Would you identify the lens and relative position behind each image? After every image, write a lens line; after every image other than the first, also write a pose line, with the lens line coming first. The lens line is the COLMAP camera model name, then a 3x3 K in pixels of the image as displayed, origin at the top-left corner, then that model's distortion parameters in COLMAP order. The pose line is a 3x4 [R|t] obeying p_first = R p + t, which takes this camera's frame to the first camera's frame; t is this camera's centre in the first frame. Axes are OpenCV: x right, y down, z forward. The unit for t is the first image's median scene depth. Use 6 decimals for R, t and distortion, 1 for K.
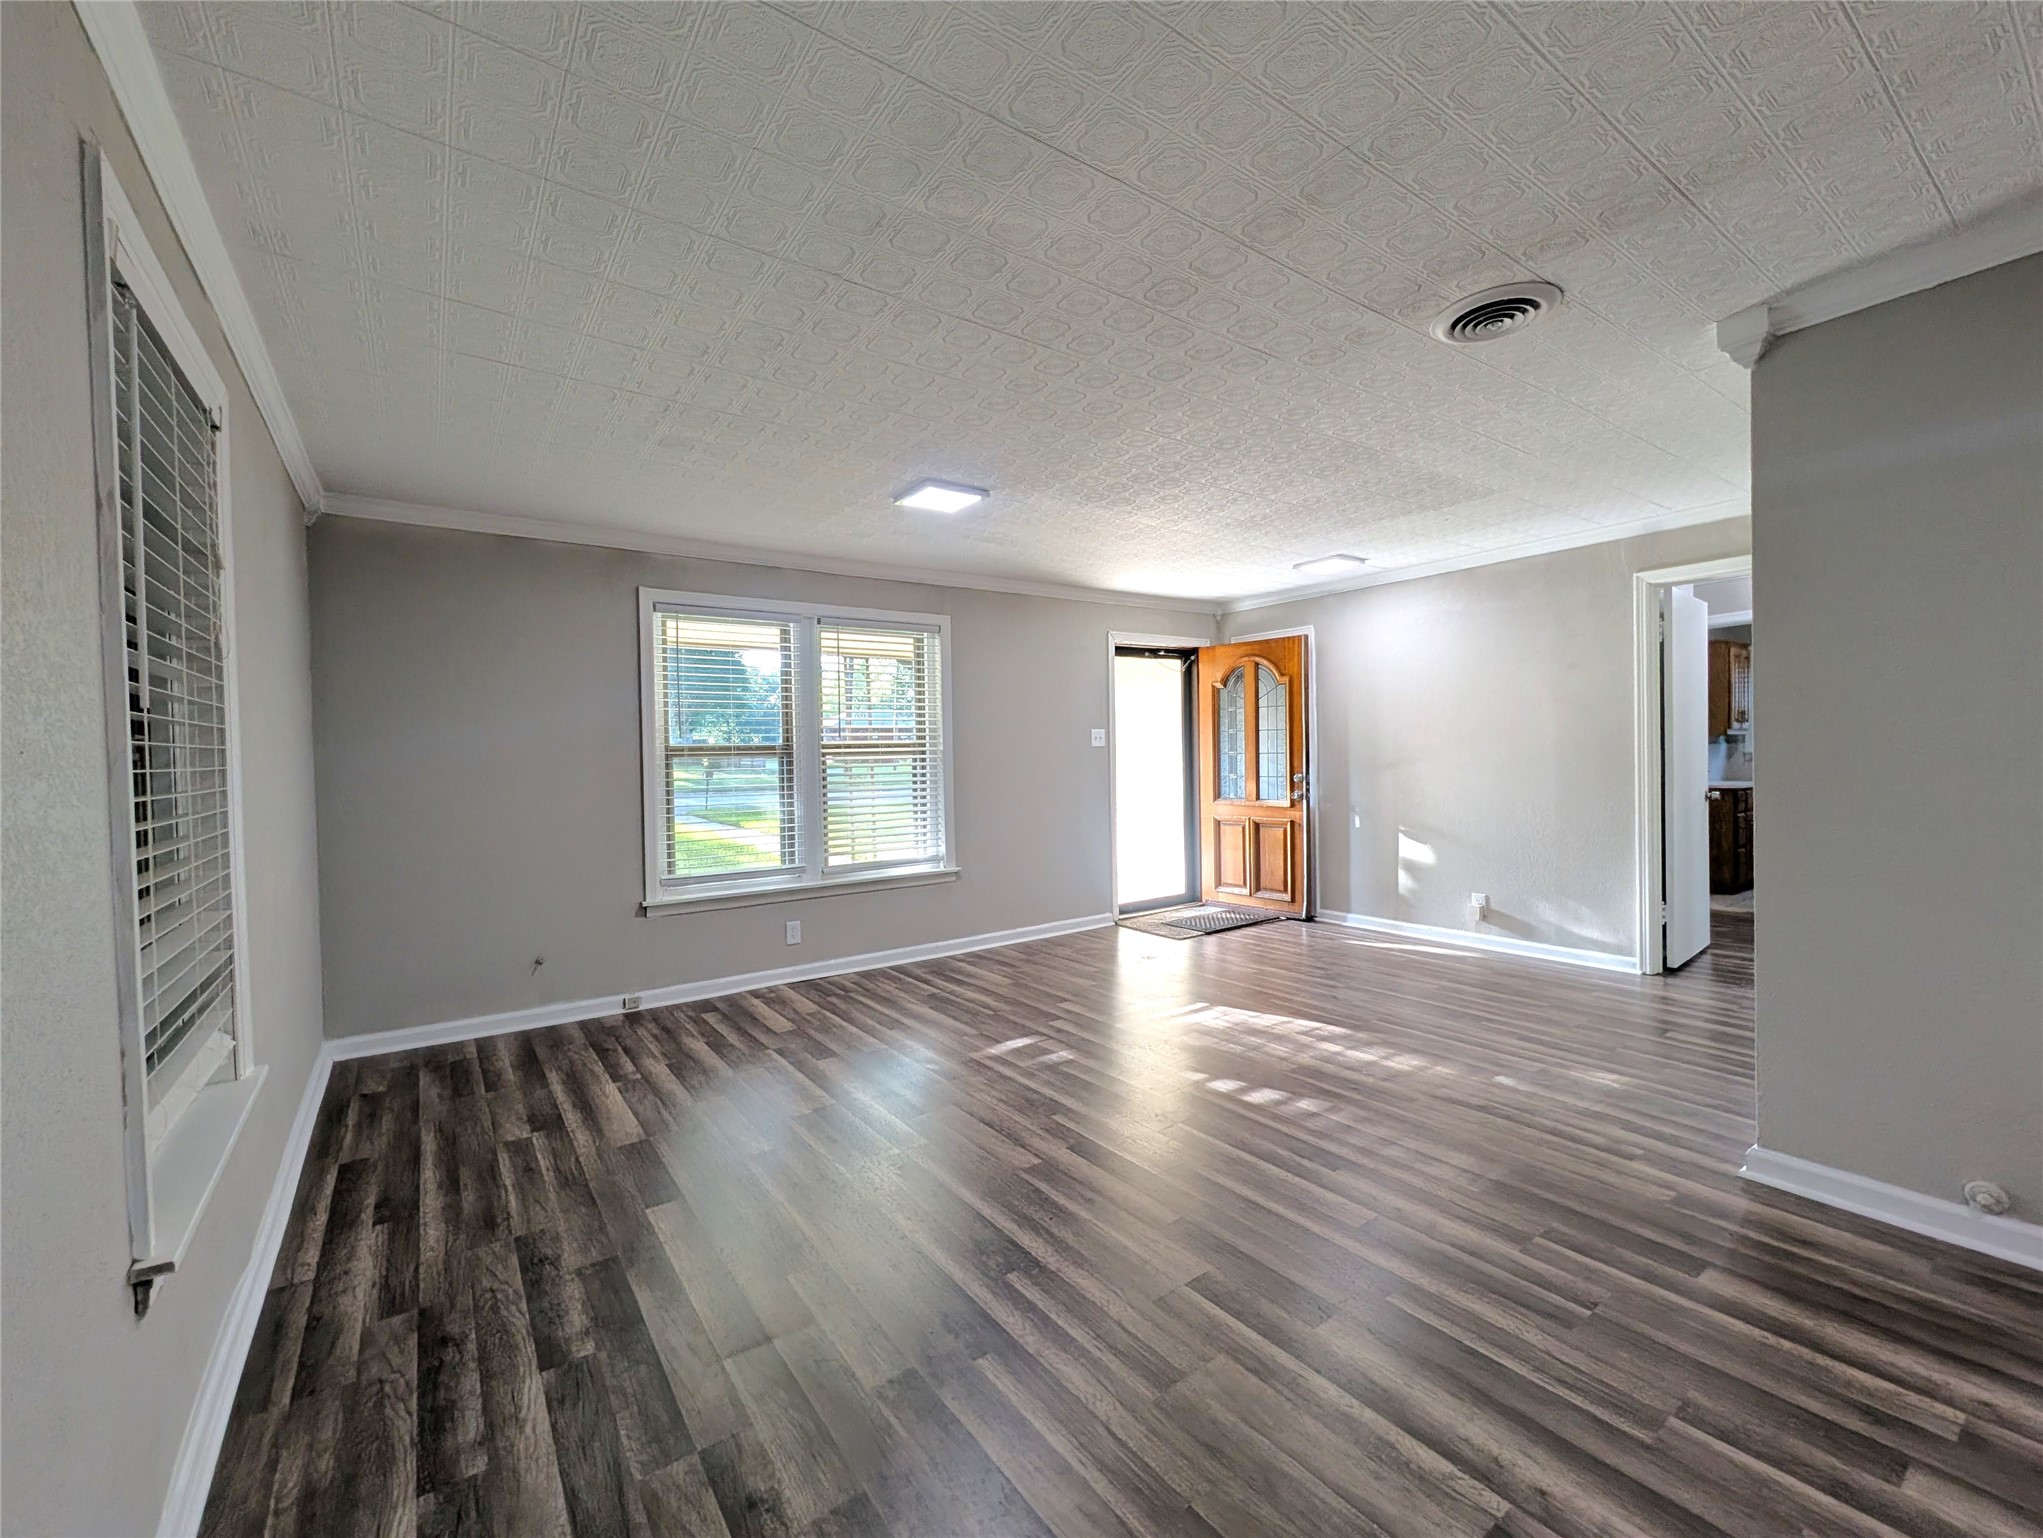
lens RADIAL K [[841.4, 0, 1026.9], [0, 841.4, 765.9], [0, 0, 1]] dist [0.001408, -0.001384]
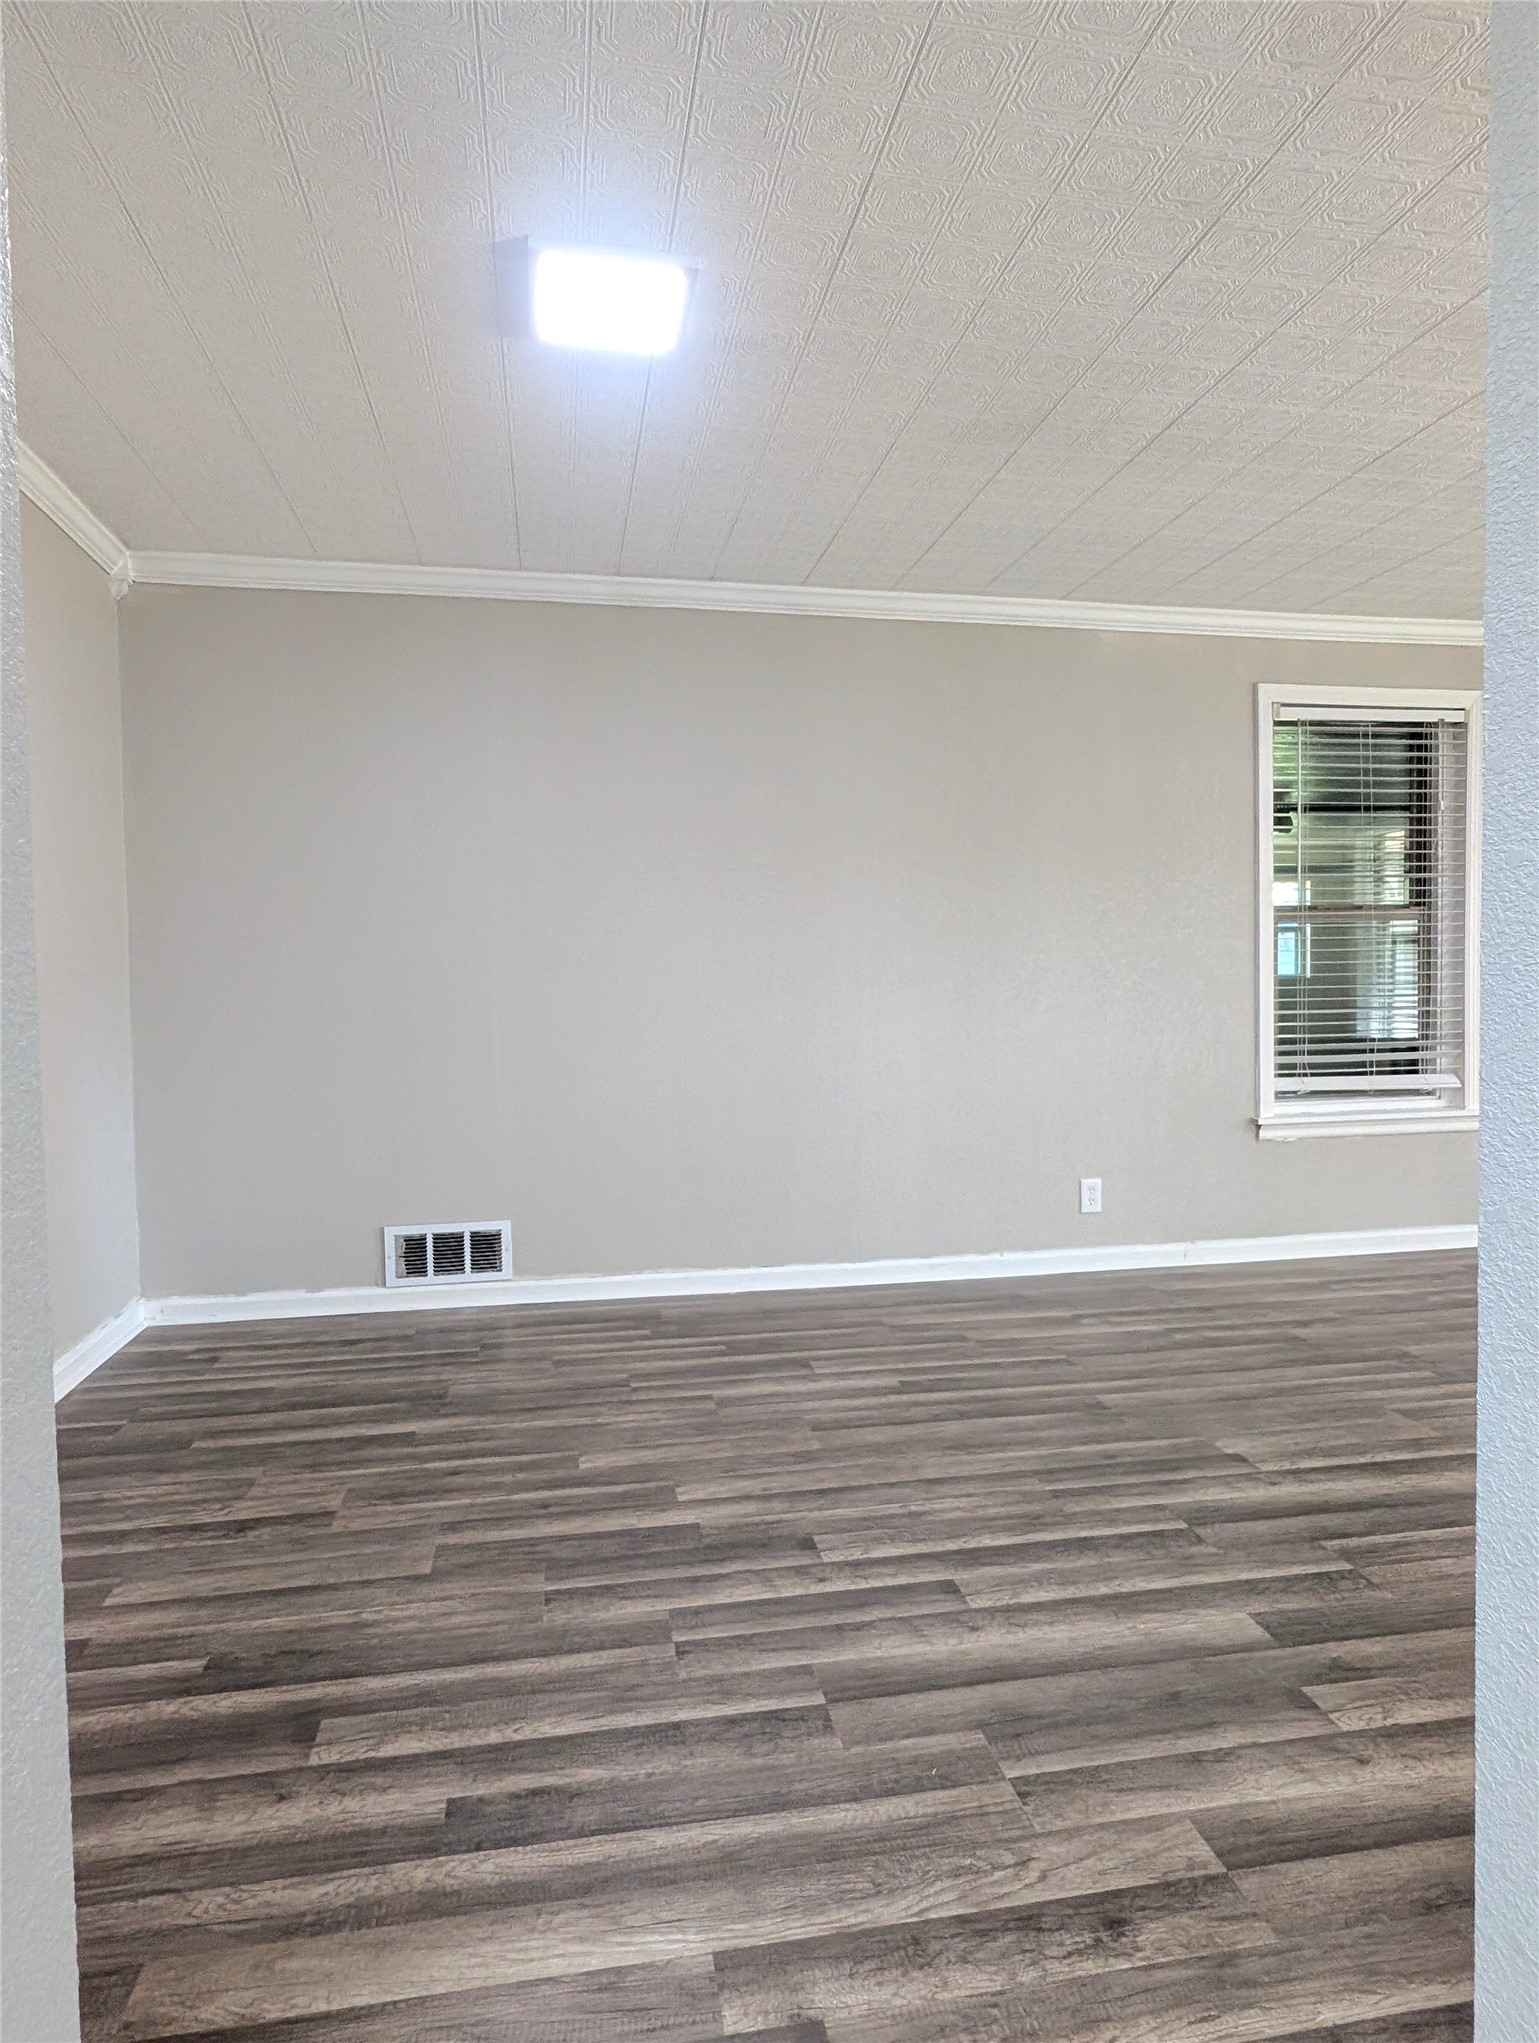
lens RADIAL K [[1228.9, 0, 769.4], [0, 1228.9, 987.1], [0, 0, 1]] dist [0.007452, 0.000561]
pose [[-0.417113, 0.037601, -0.908077, 1.020544], [0.005638, 0.999232, 0.038786, 0.014626], [0.908837, 0.011059, -0.417004, 0.424059]]
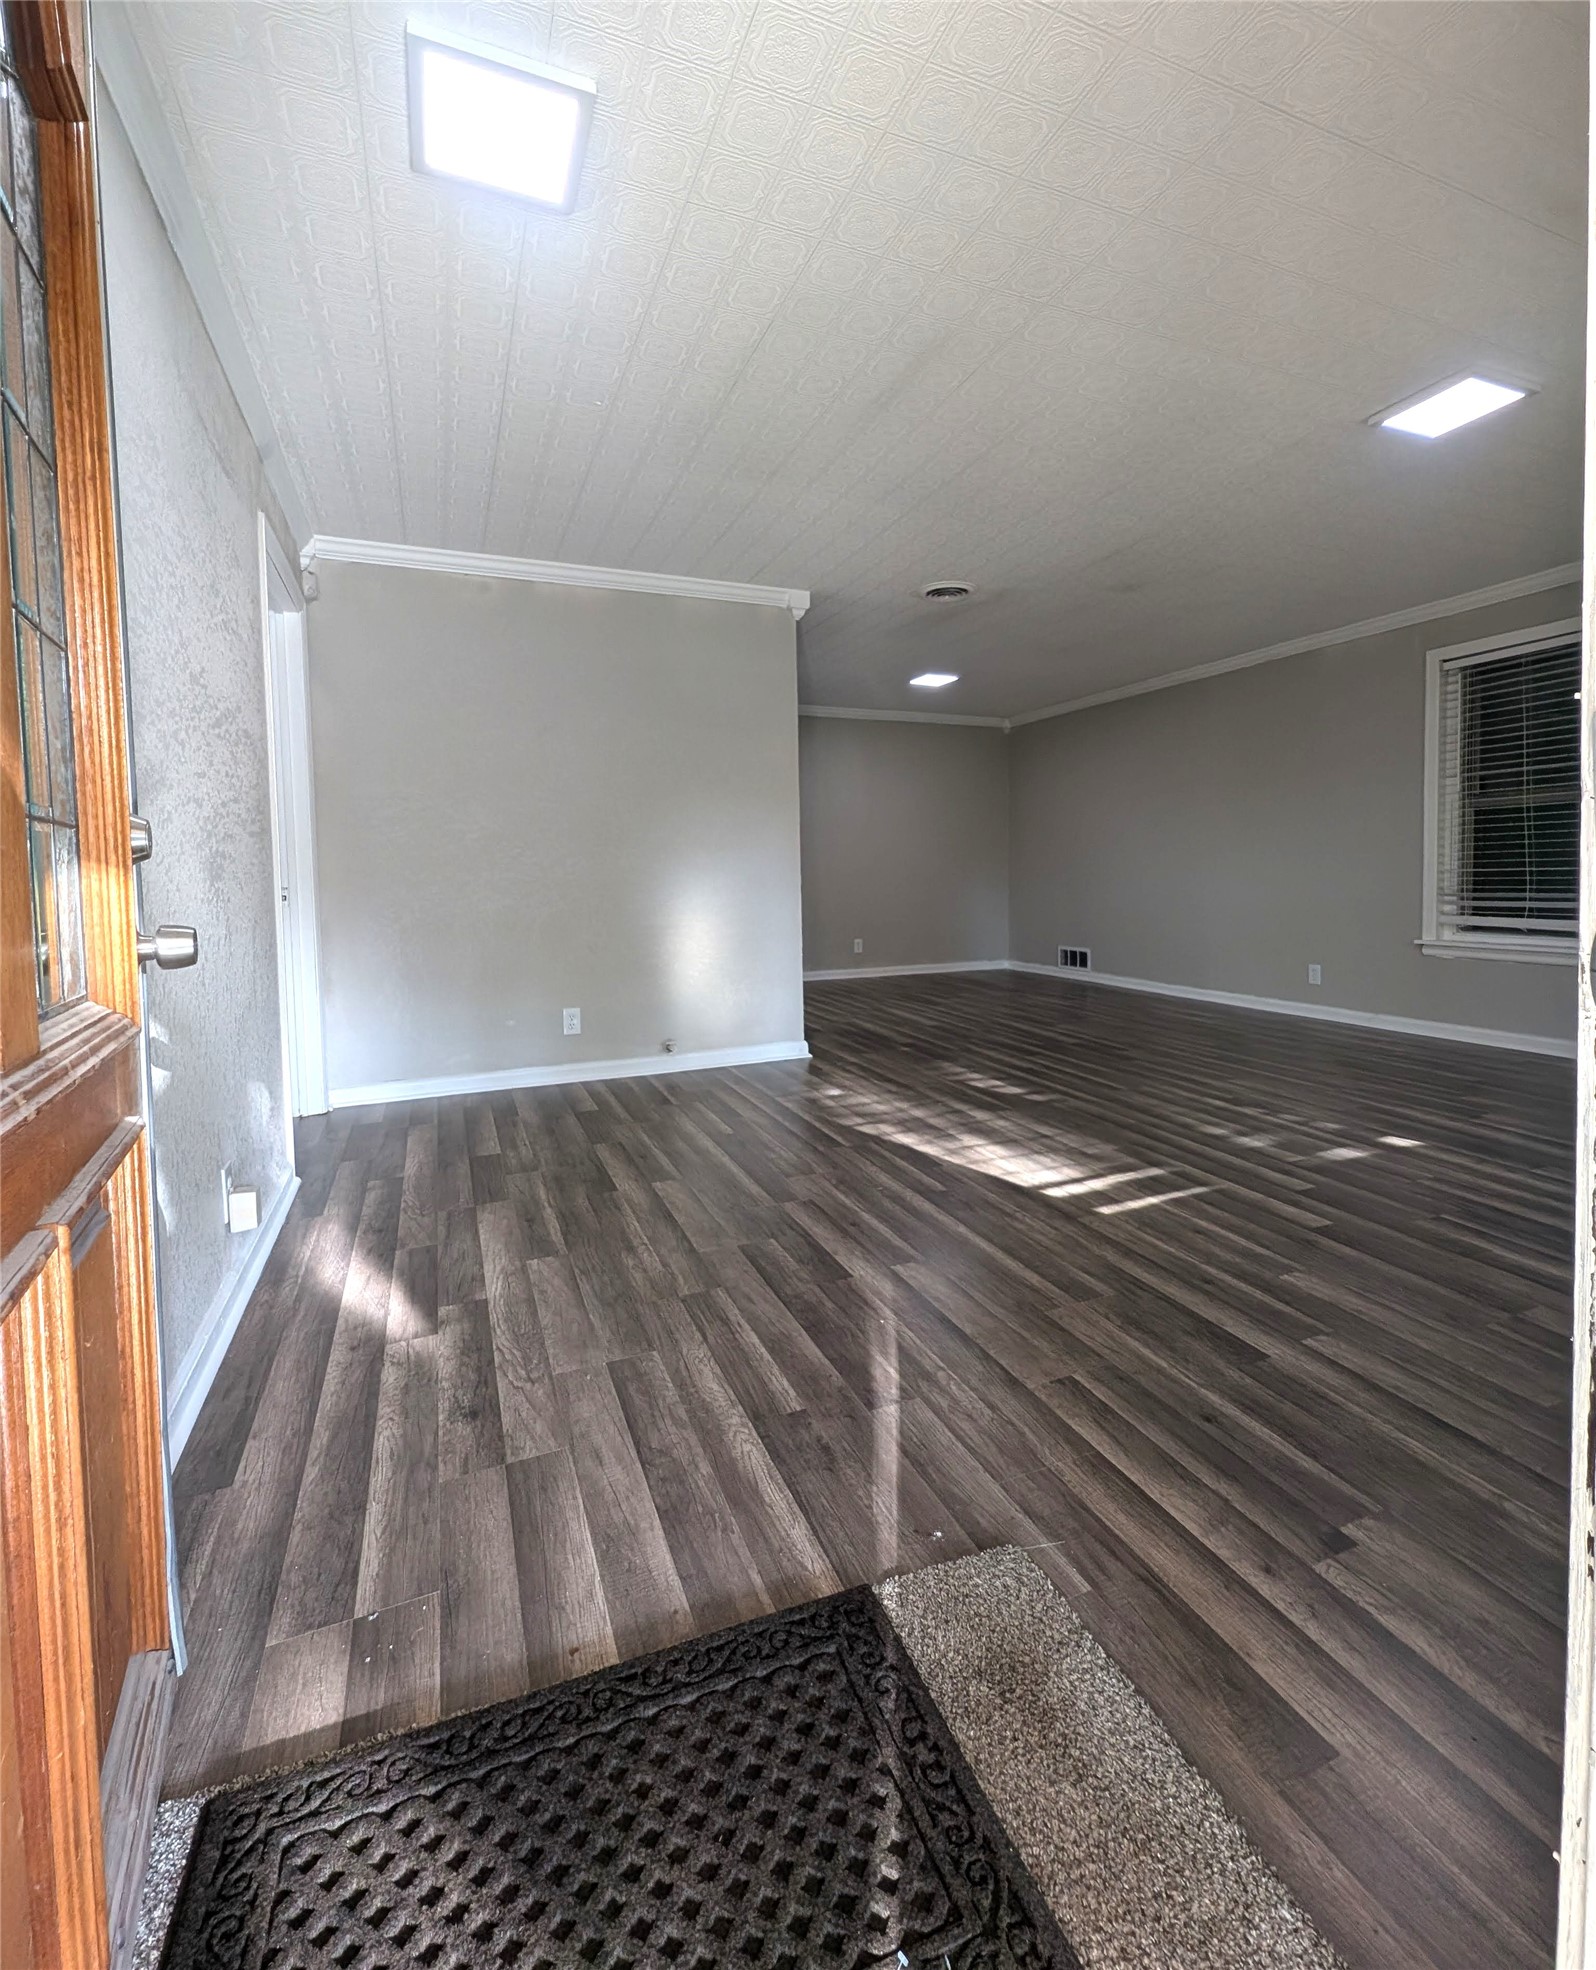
lens RADIAL K [[871.2, 0, 801.8], [0, 871.2, 920.7], [0, 0, 1]] dist [0.006655, 0.000162]
pose [[-0.973219, 0.027375, 0.228245, 0.283199], [0.042807, 0.997099, 0.062935, 0.043199], [-0.225860, 0.071020, -0.971567, 1.938365]]
